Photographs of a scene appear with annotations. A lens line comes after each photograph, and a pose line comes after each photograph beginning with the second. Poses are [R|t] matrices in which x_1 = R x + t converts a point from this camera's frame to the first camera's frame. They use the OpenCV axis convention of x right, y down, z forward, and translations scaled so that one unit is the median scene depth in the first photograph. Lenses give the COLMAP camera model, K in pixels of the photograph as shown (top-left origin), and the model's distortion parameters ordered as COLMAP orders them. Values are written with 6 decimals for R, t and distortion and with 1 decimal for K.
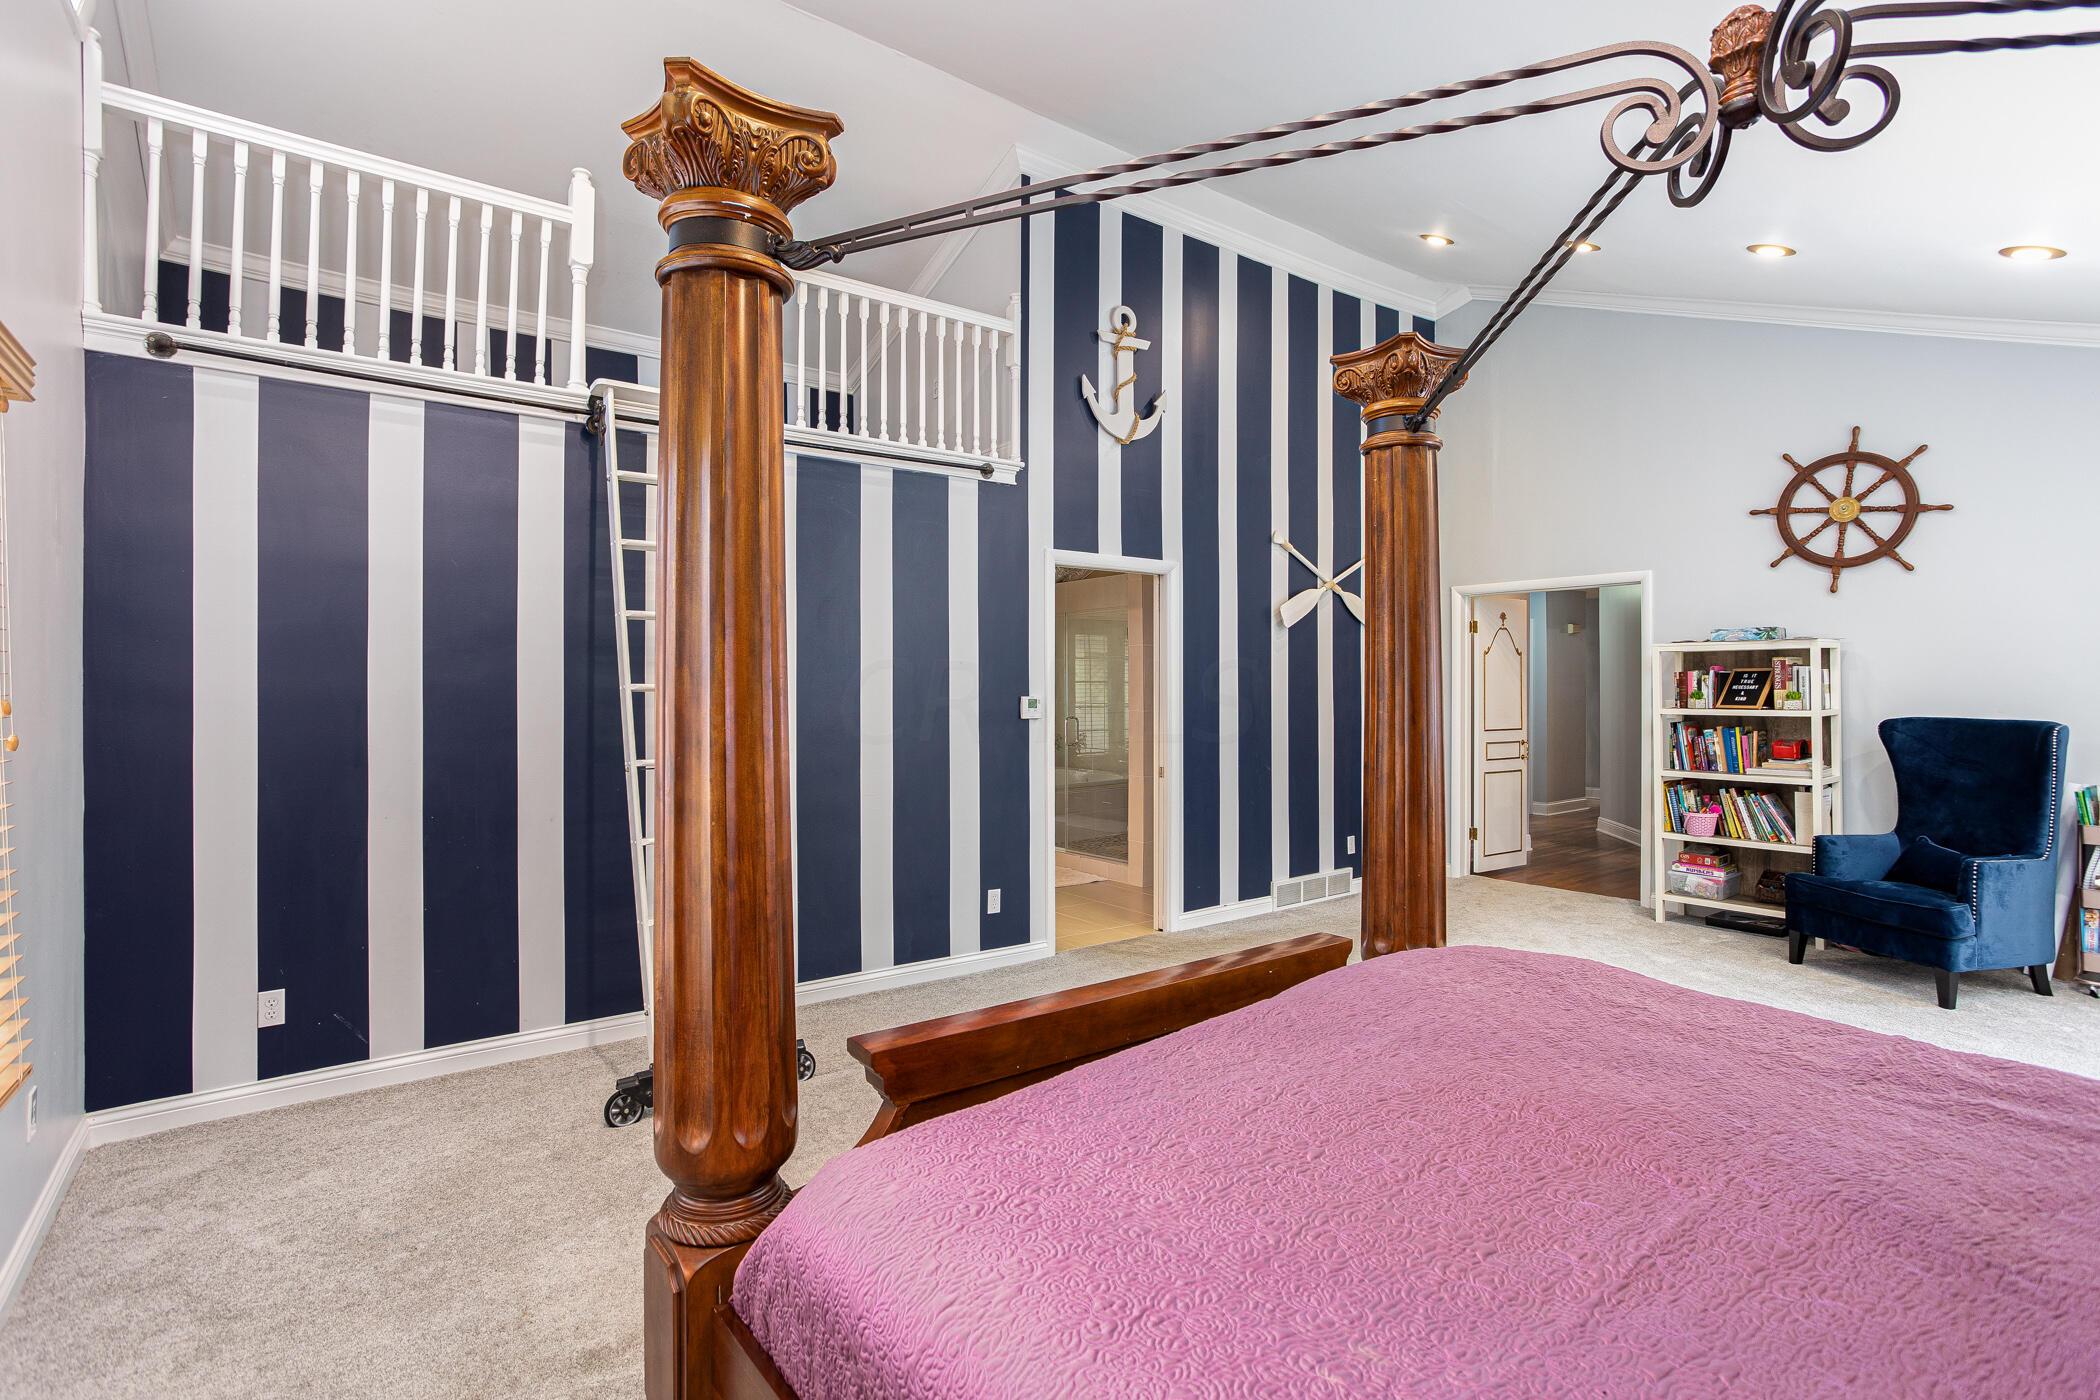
lens RADIAL K [[1045.1, 0, 1053.4], [0, 1045.1, 668.7], [0, 0, 1]] dist [-0.000945, 0.000554]
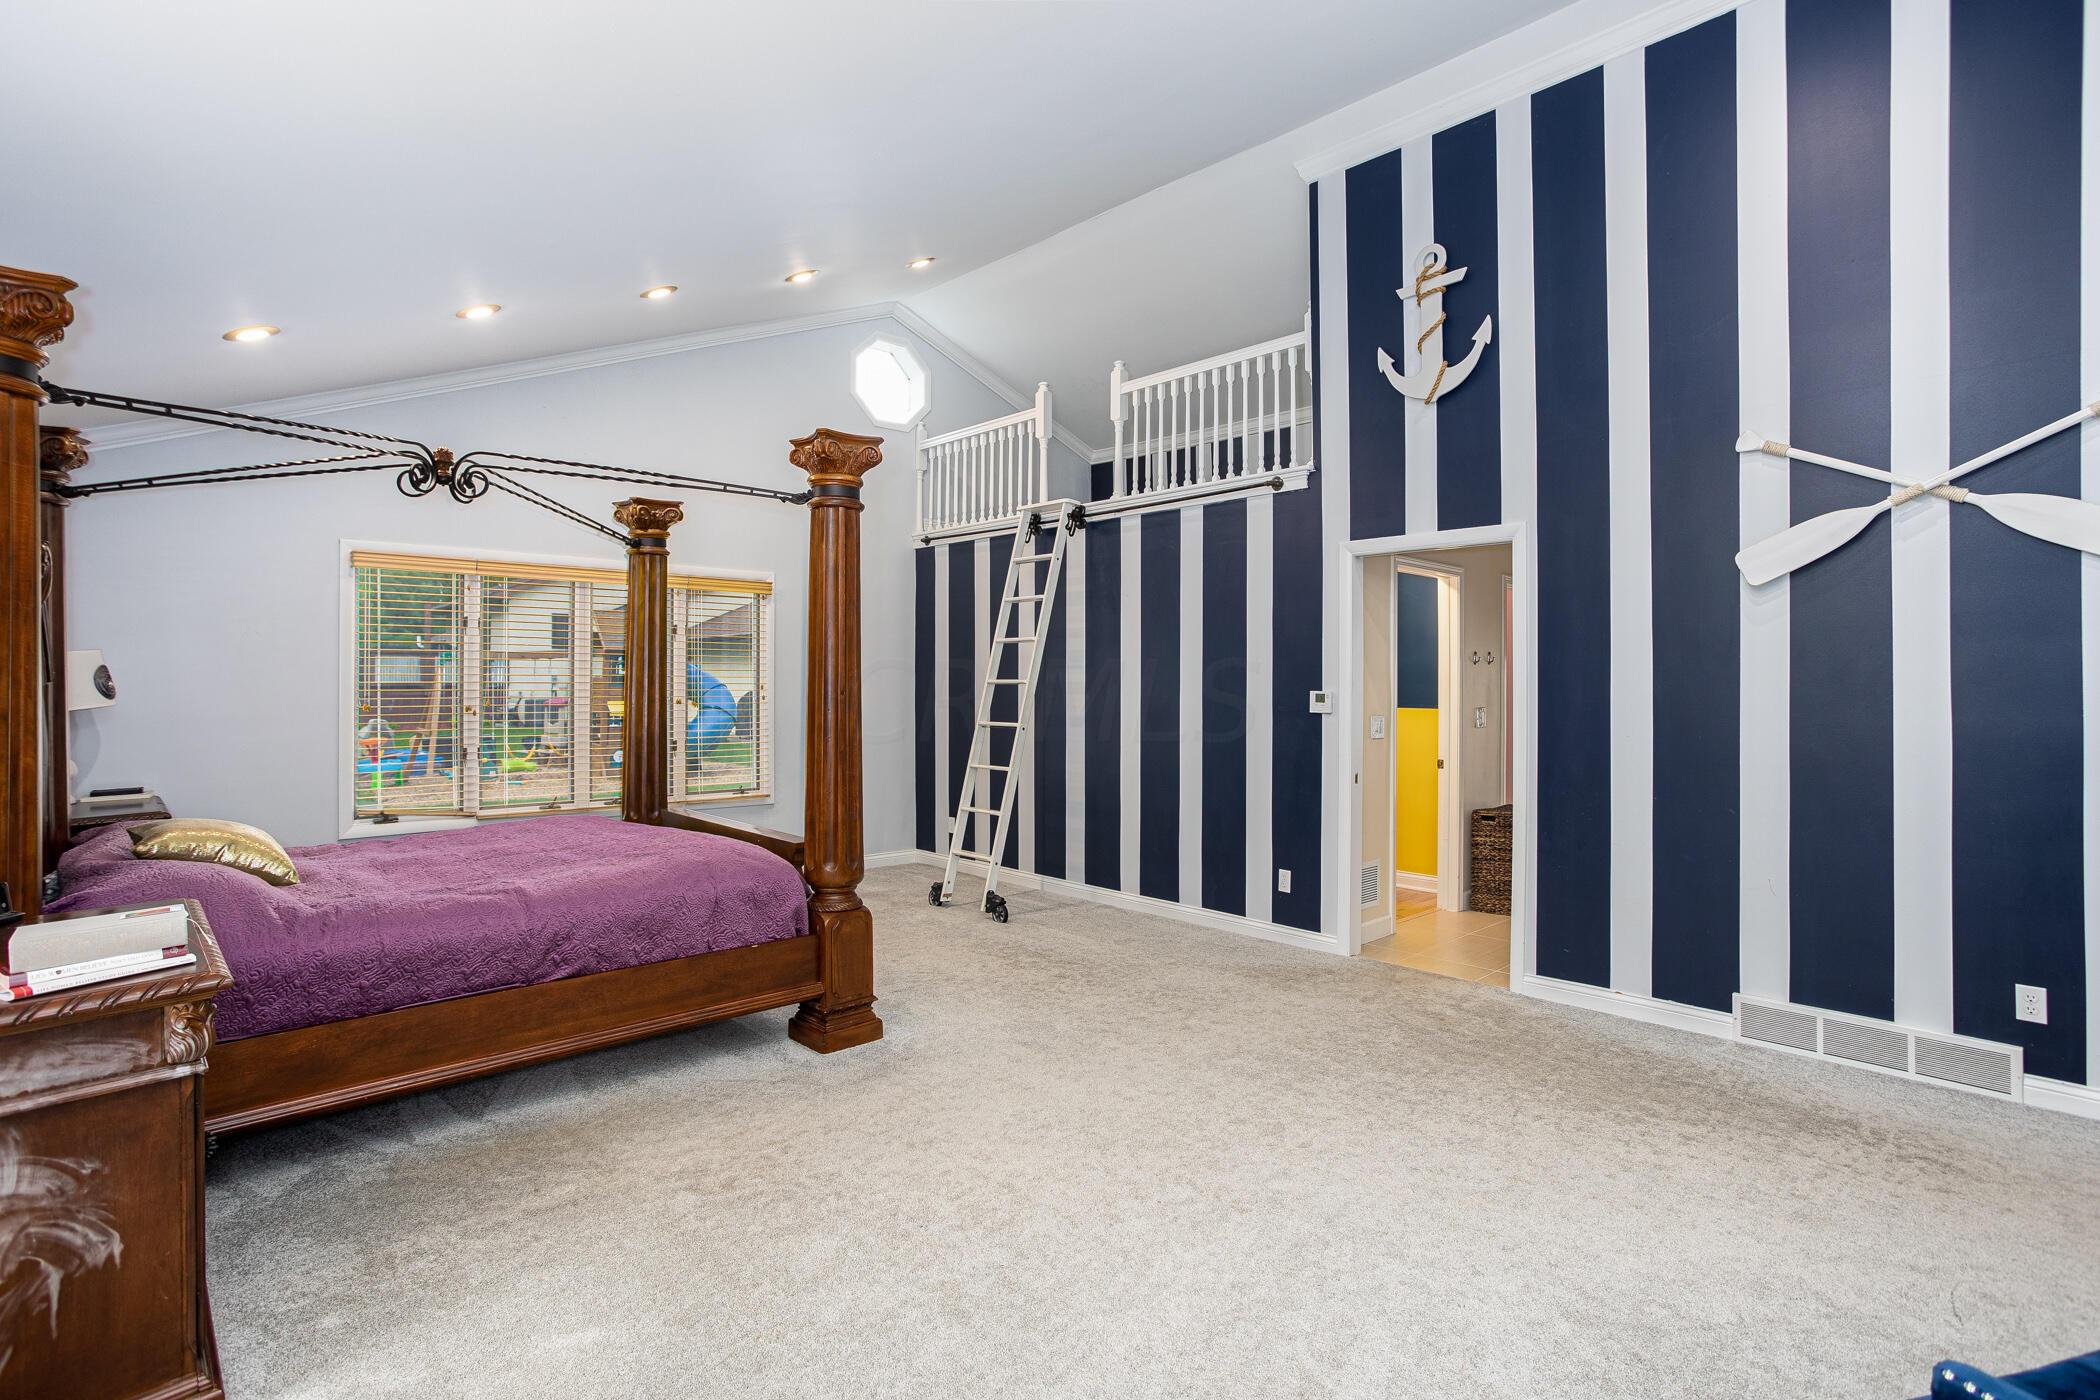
lens RADIAL K [[992.8, 0, 1051.4], [0, 992.8, 690.5], [0, 0, 1]] dist [0.001467, 0.000749]
pose [[0.120426, 0.000264, -0.992722, 0.915817], [0.004827, 0.999988, 0.000852, 0.023742], [0.992711, -0.004895, 0.120423, 0.629368]]
